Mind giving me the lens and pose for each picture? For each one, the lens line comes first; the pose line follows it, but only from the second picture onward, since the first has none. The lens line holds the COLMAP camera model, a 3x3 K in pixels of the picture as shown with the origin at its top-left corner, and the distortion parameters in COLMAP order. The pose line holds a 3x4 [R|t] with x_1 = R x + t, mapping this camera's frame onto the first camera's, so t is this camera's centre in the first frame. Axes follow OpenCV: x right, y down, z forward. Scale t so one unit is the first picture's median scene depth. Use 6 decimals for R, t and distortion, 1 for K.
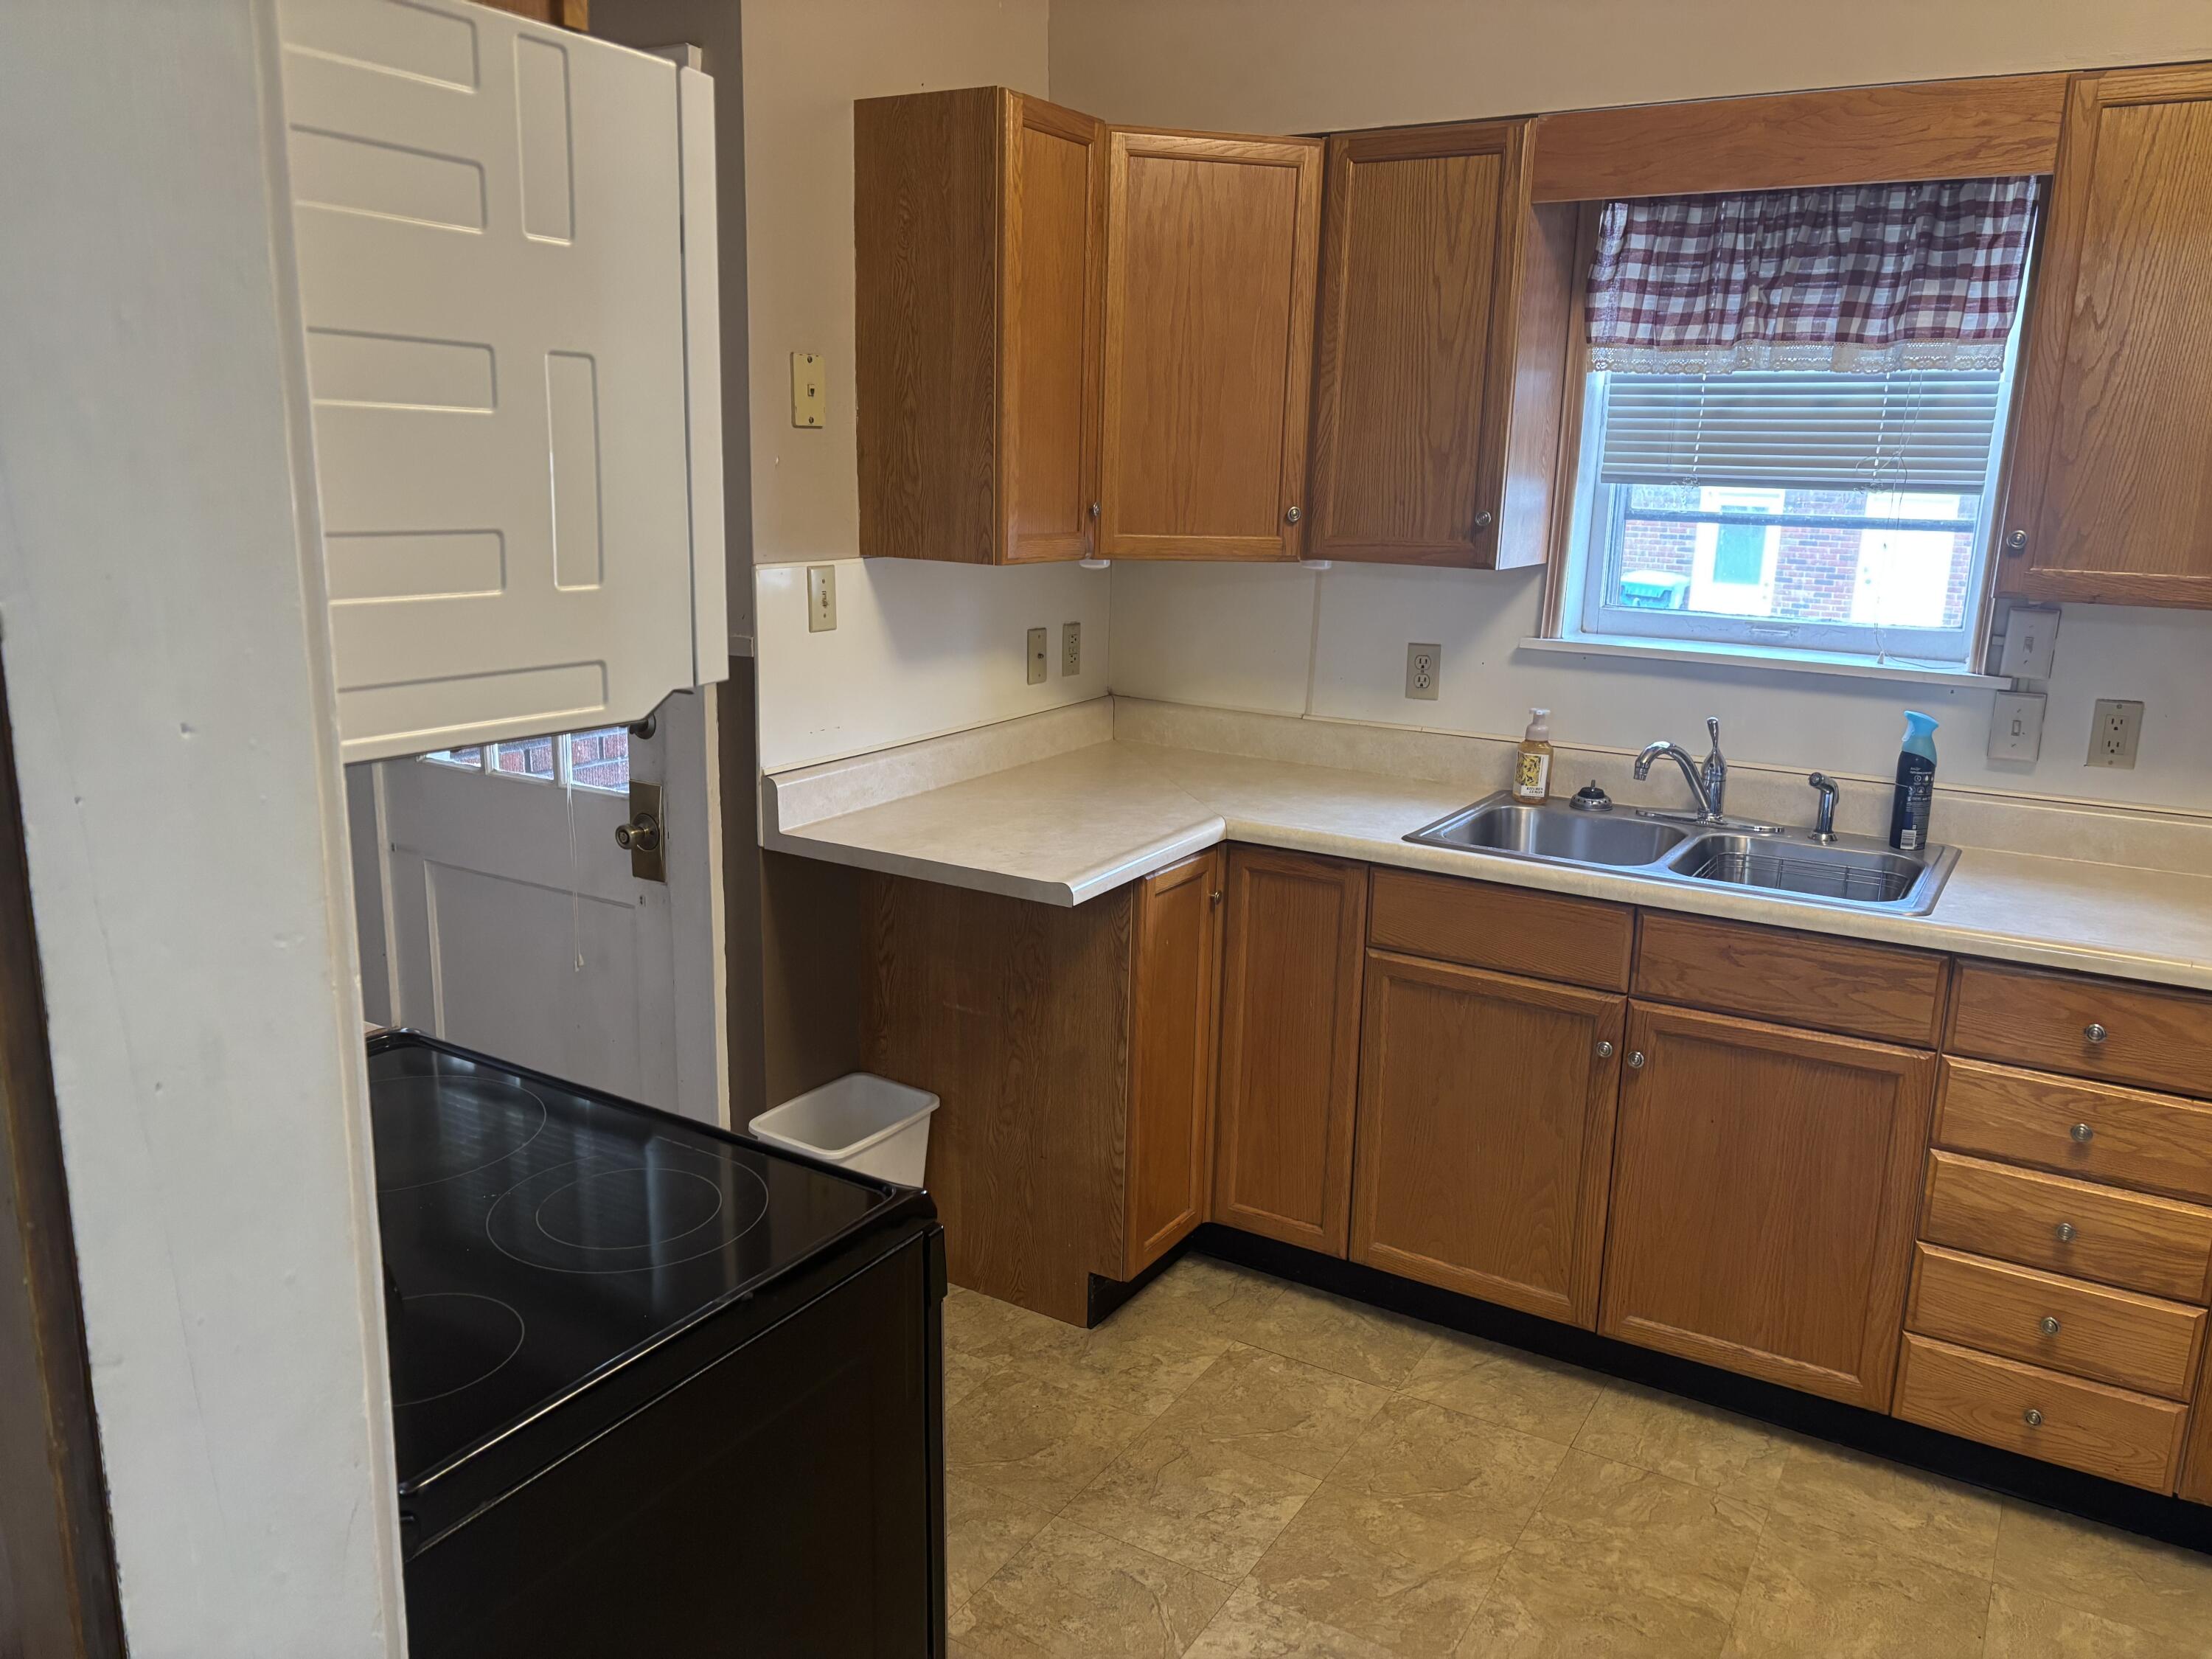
lens RADIAL K [[1654.1, 0, 1106.0], [0, 1654.1, 829.5], [0, 0, 1]] dist [0.052946, -0.050723]
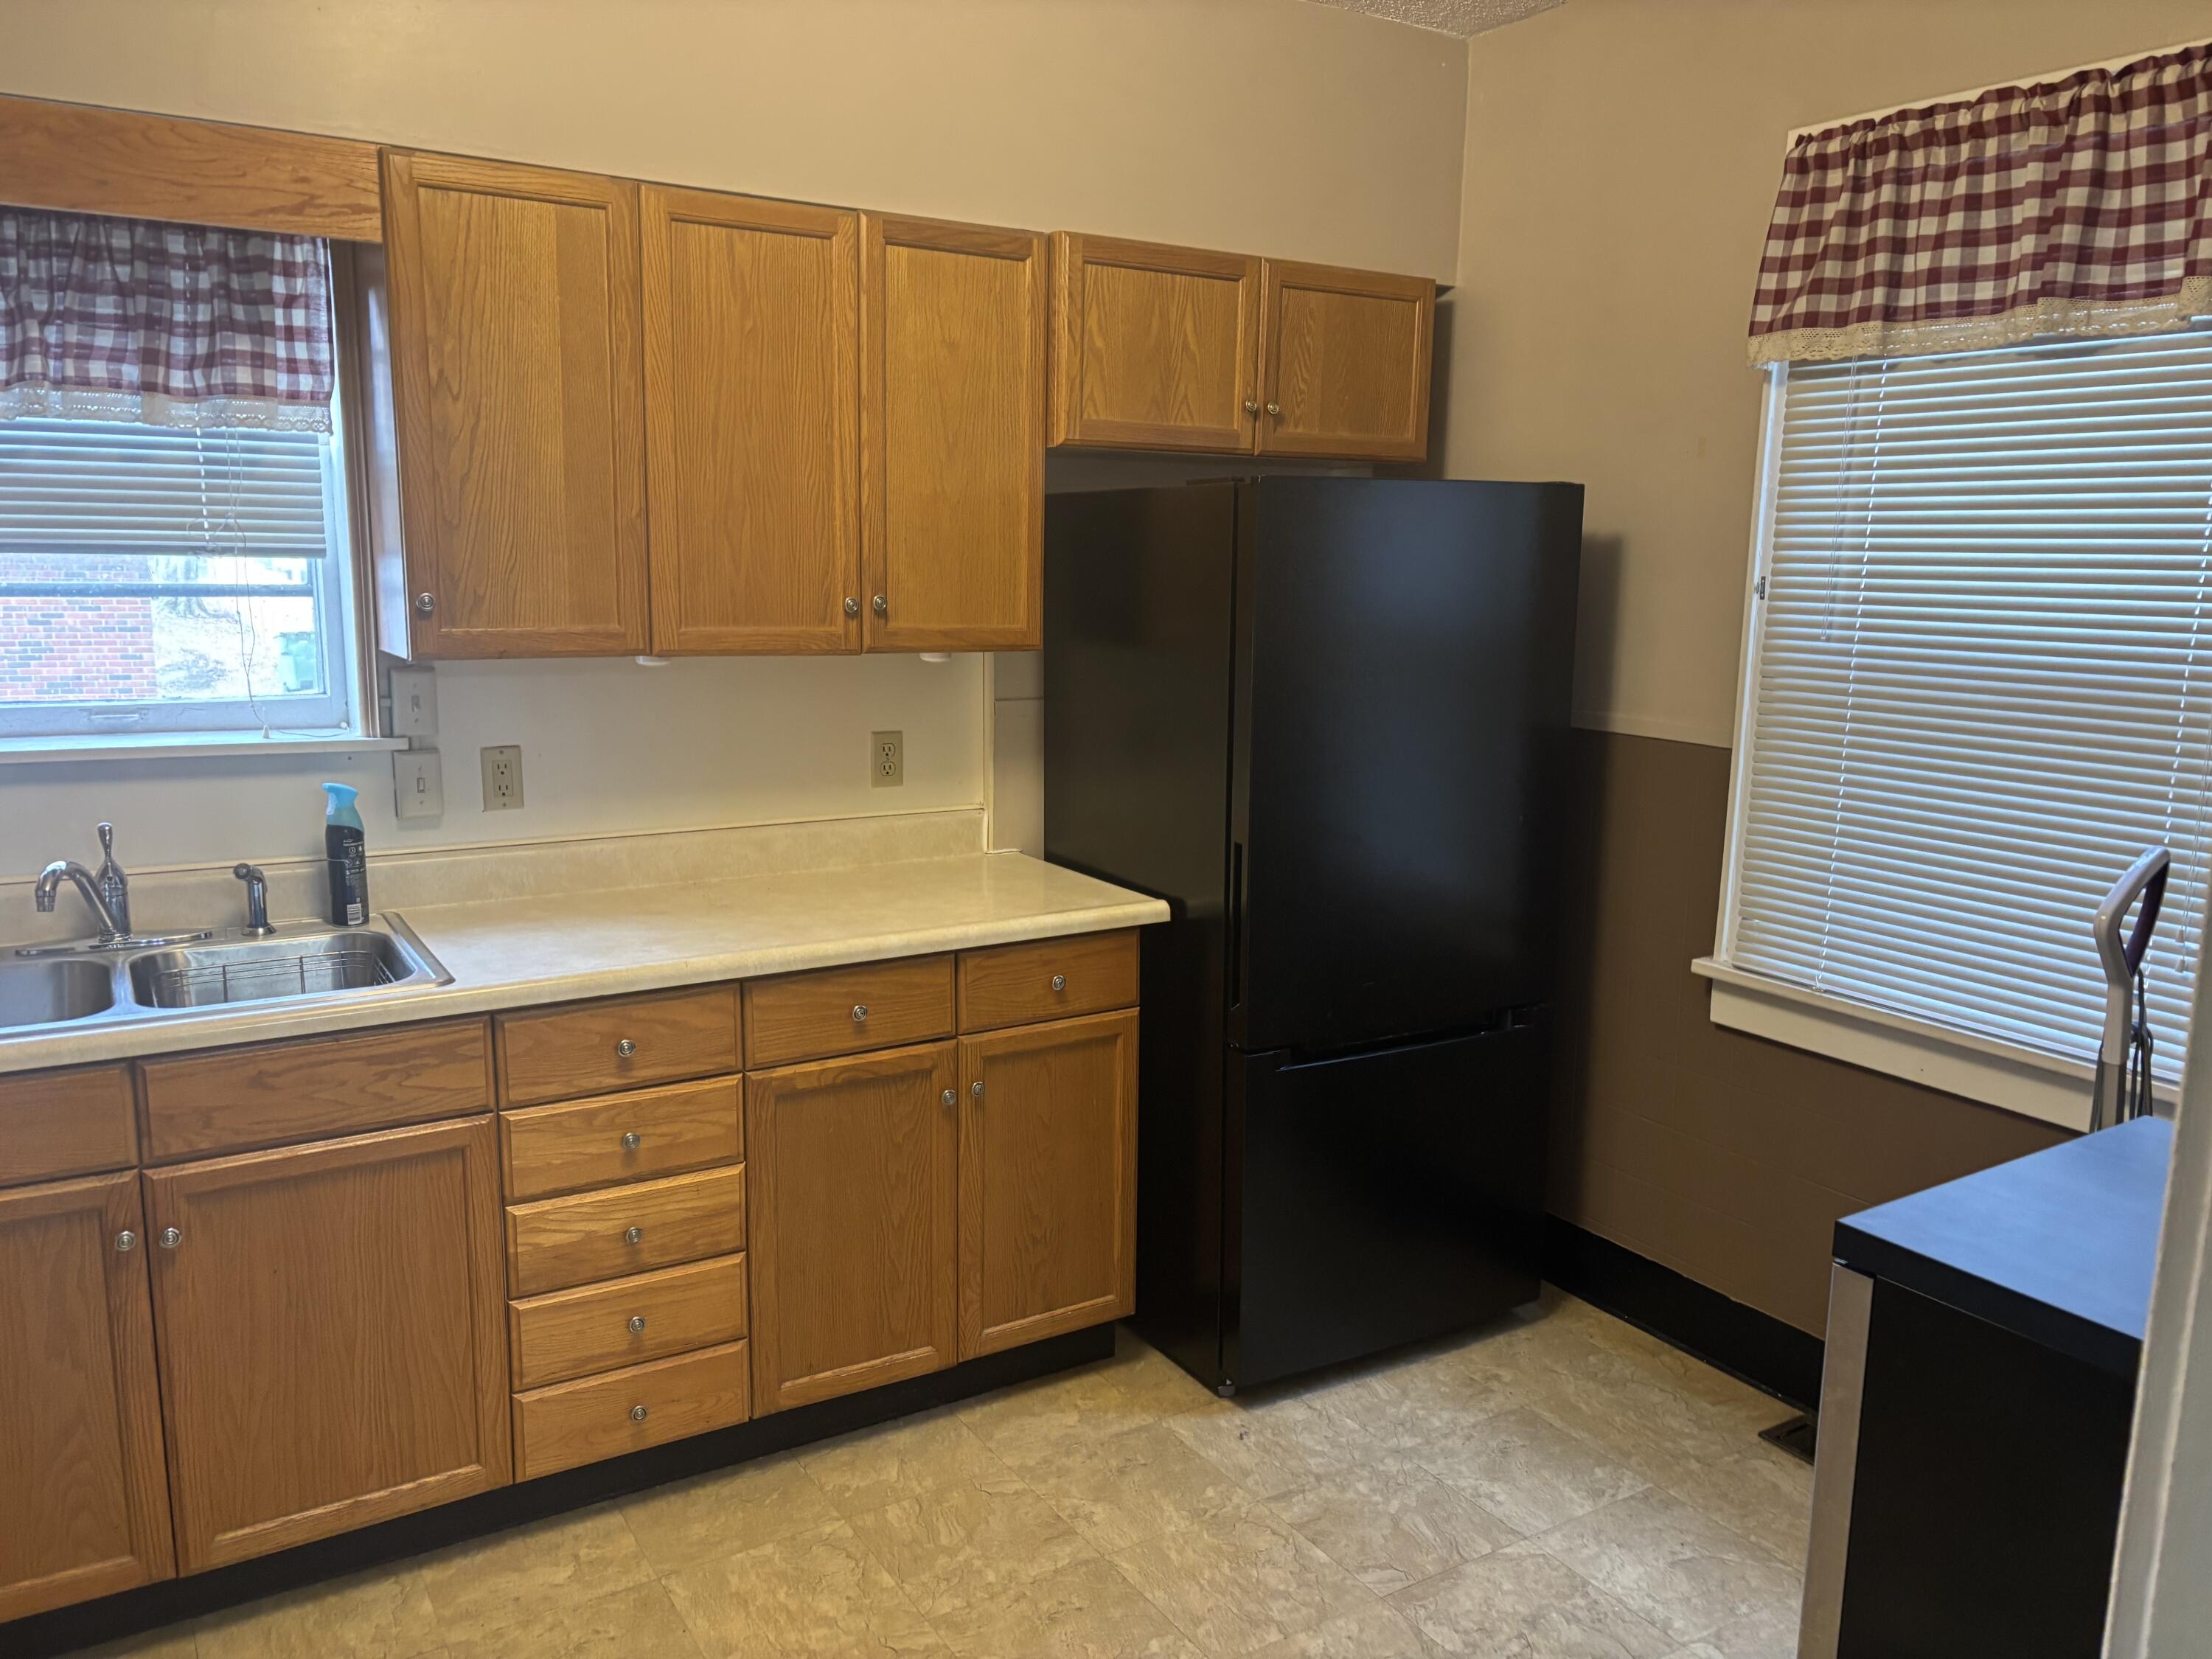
lens RADIAL K [[1654.1, 0, 1106.0], [0, 1654.1, 829.5], [0, 0, 1]] dist [0.052946, -0.050723]
pose [[0.465416, -0.164127, 0.869742, -0.160800], [0.192642, 0.977883, 0.081447, -0.040022], [-0.863873, 0.129642, 0.486740, 0.164340]]
